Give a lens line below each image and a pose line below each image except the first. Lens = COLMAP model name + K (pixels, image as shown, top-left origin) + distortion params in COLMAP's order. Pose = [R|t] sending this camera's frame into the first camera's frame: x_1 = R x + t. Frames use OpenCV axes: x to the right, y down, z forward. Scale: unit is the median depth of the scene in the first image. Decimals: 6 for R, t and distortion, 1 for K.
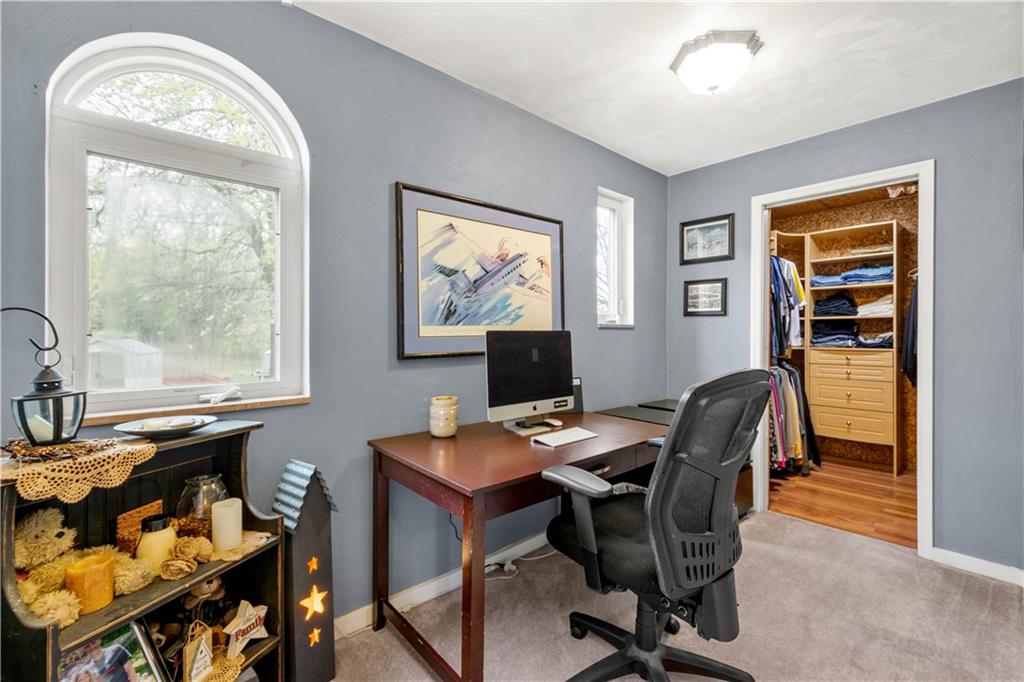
lens RADIAL K [[449.8, 0, 516.4], [0, 449.8, 333.5], [0, 0, 1]] dist [0.001321, -0.000056]
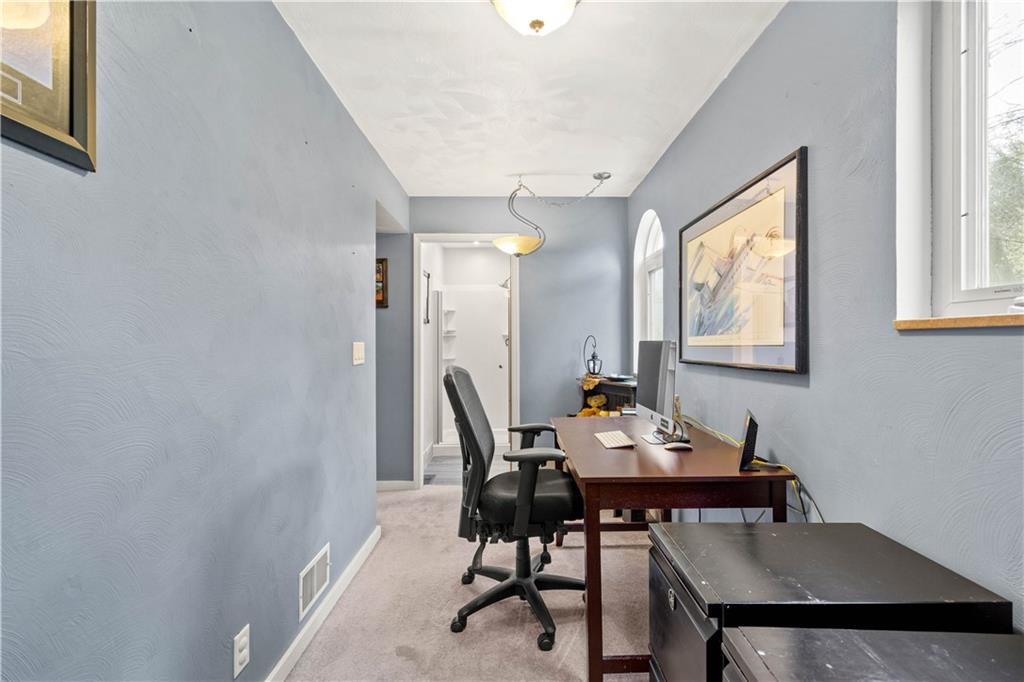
lens RADIAL K [[449.8, 0, 516.4], [0, 449.8, 333.5], [0, 0, 1]] dist [0.001321, -0.000056]
pose [[-0.658700, -0.015366, -0.752249, 0.900397], [-0.003857, 0.999847, -0.017047, -0.002958], [0.752396, -0.008327, -0.658659, 1.289280]]
